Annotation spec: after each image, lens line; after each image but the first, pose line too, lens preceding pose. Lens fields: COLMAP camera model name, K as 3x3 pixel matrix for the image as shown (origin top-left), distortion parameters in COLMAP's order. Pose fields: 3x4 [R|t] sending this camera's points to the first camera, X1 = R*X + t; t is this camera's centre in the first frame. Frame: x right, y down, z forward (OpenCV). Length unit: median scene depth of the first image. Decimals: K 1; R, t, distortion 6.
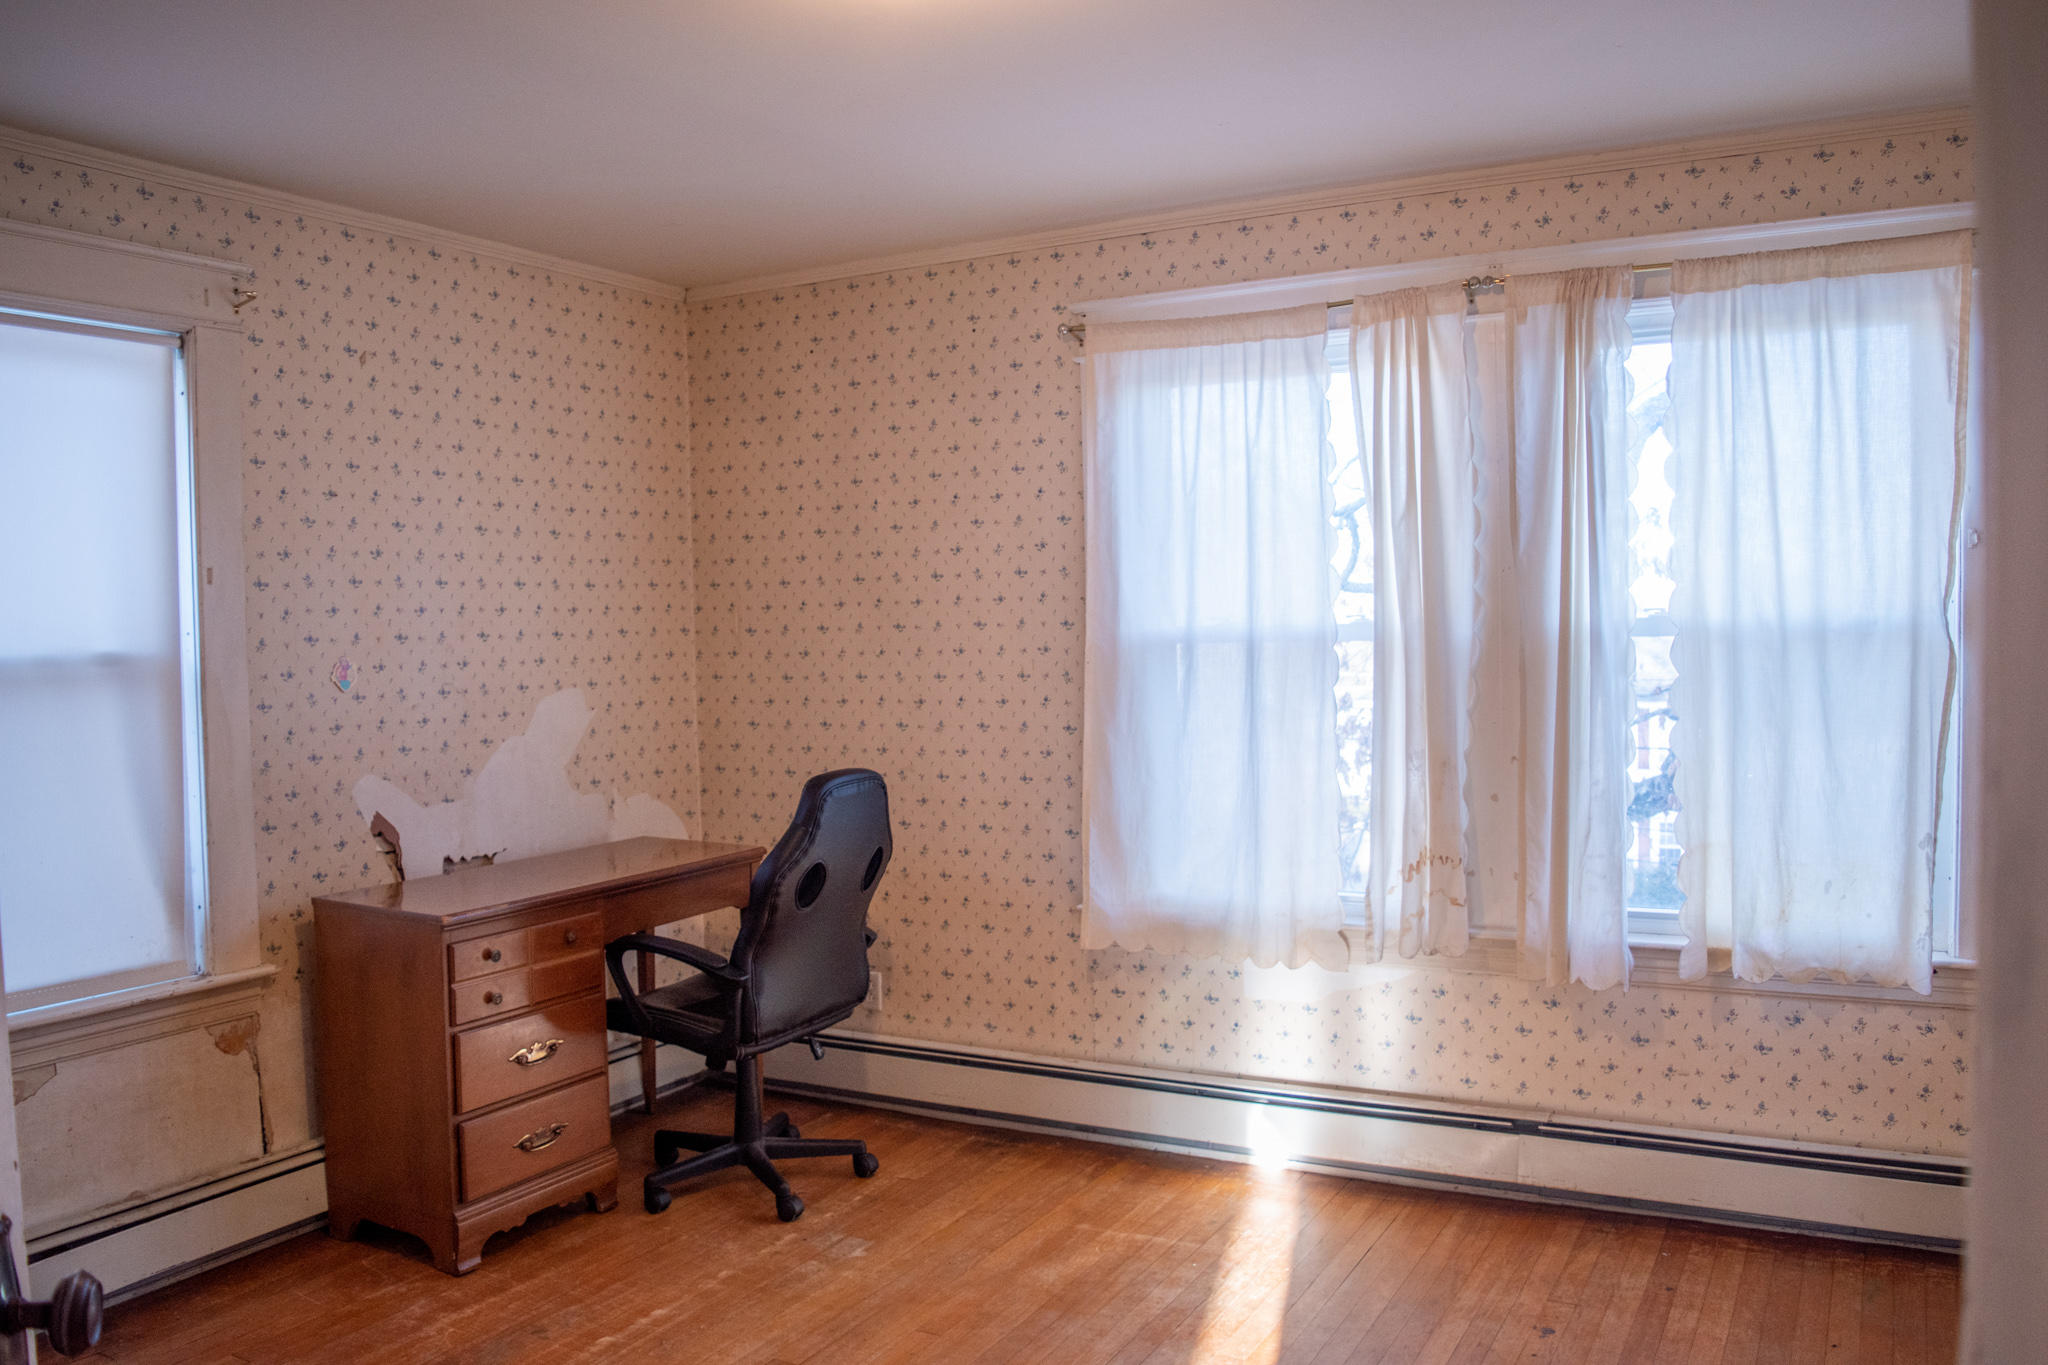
lens RADIAL K [[1605.7, 0, 1024.0], [0, 1605.7, 682.5], [0, 0, 1]] dist [-0.090383, -0.000795]
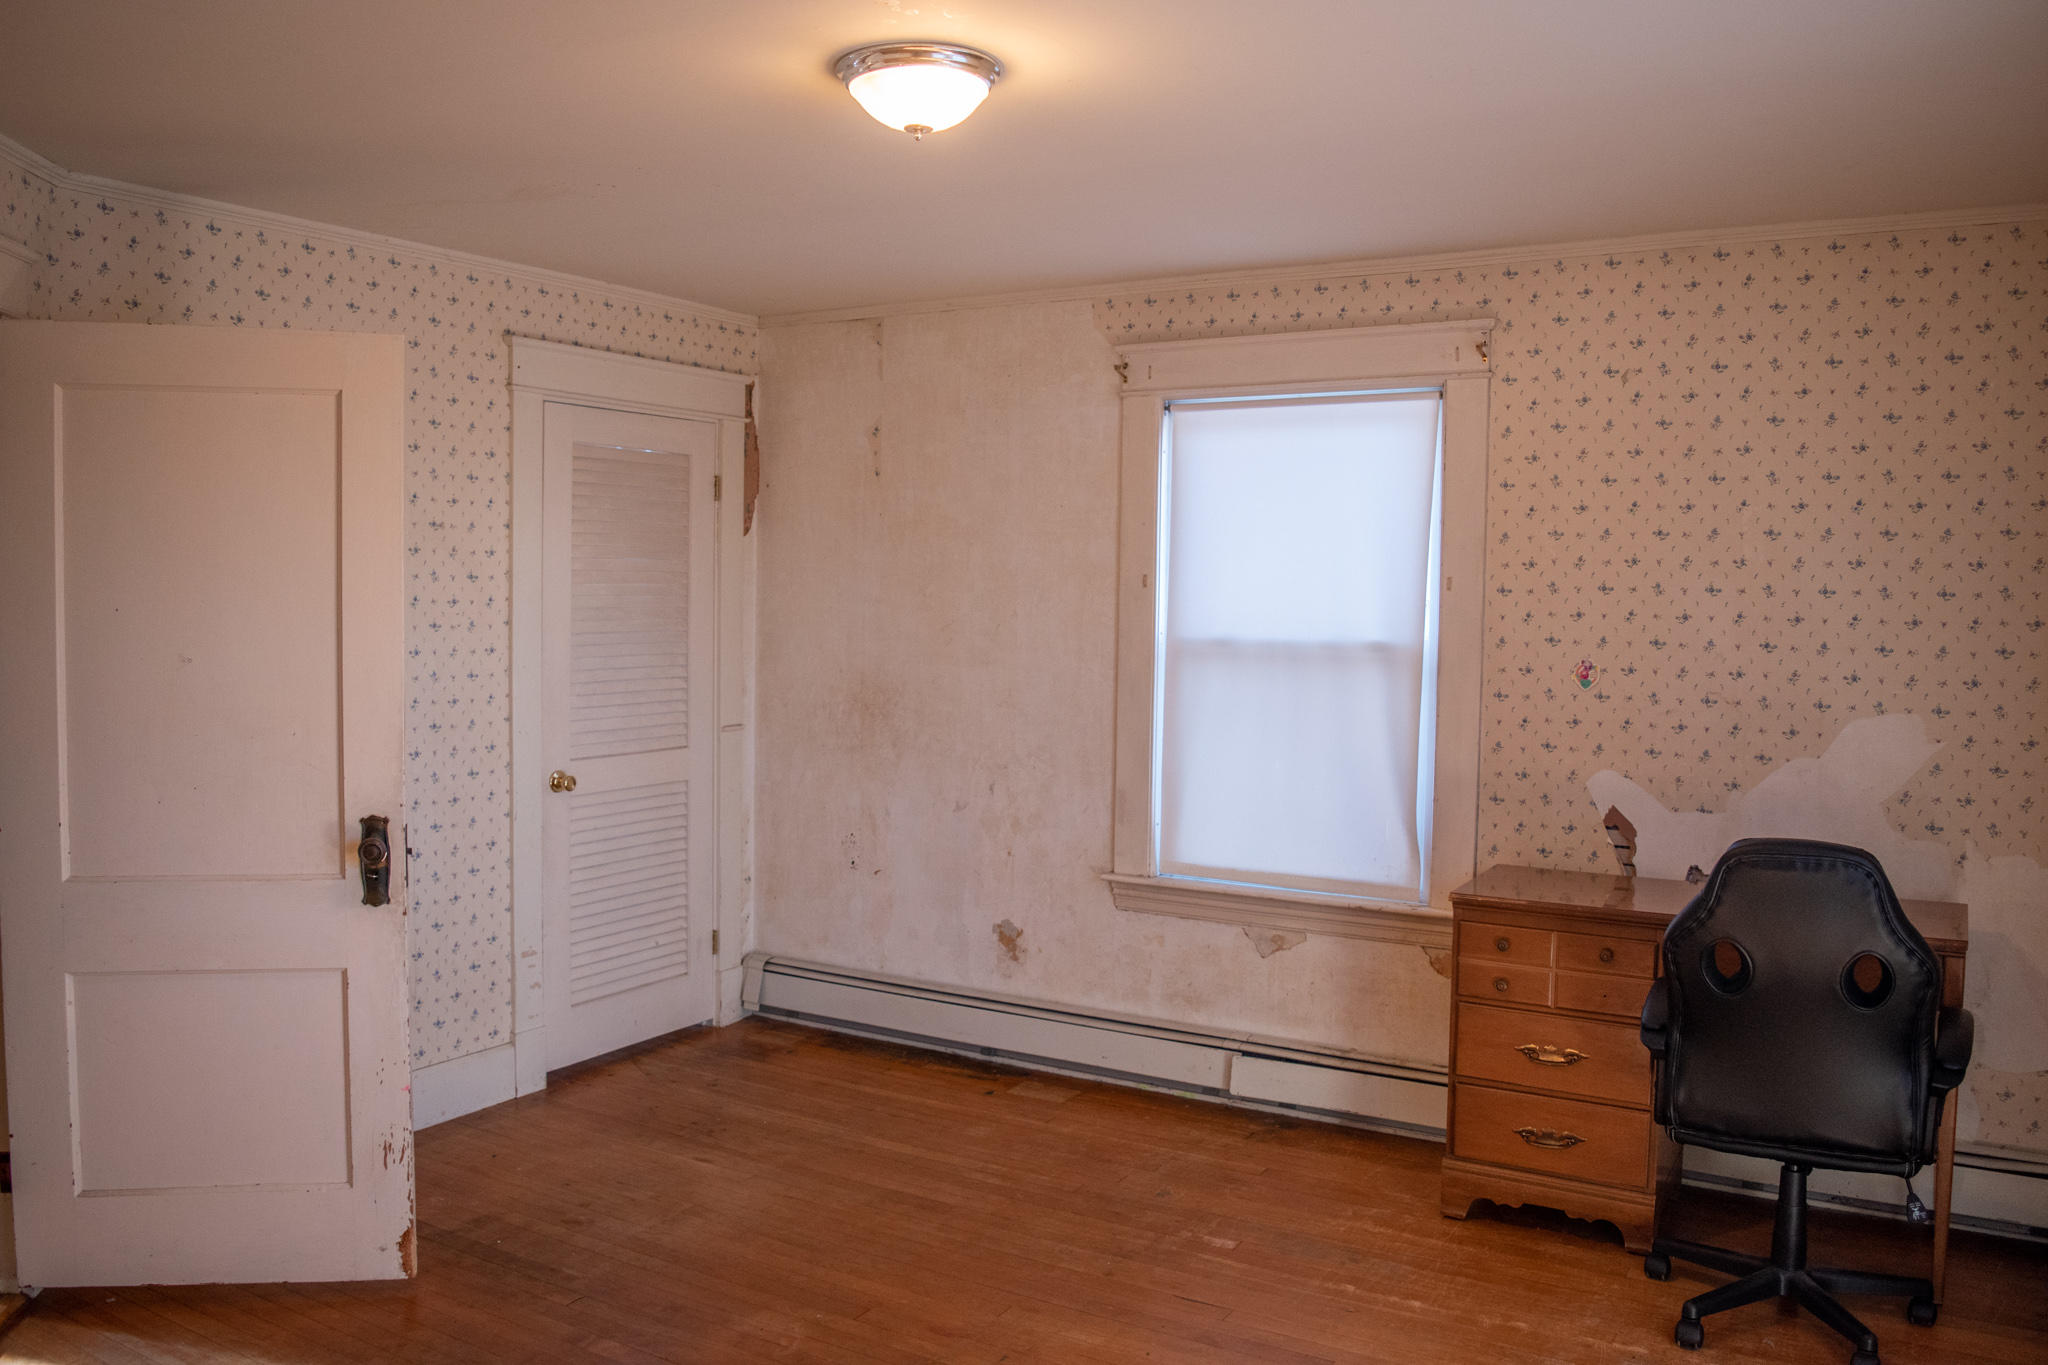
lens RADIAL K [[1605.7, 0, 1024.0], [0, 1605.7, 682.5], [0, 0, 1]] dist [-0.090383, -0.000795]
pose [[-0.033950, 0.079495, -0.996257, 0.708280], [-0.044661, 0.995715, 0.080974, -0.074603], [0.998425, 0.047243, -0.030255, 0.682616]]
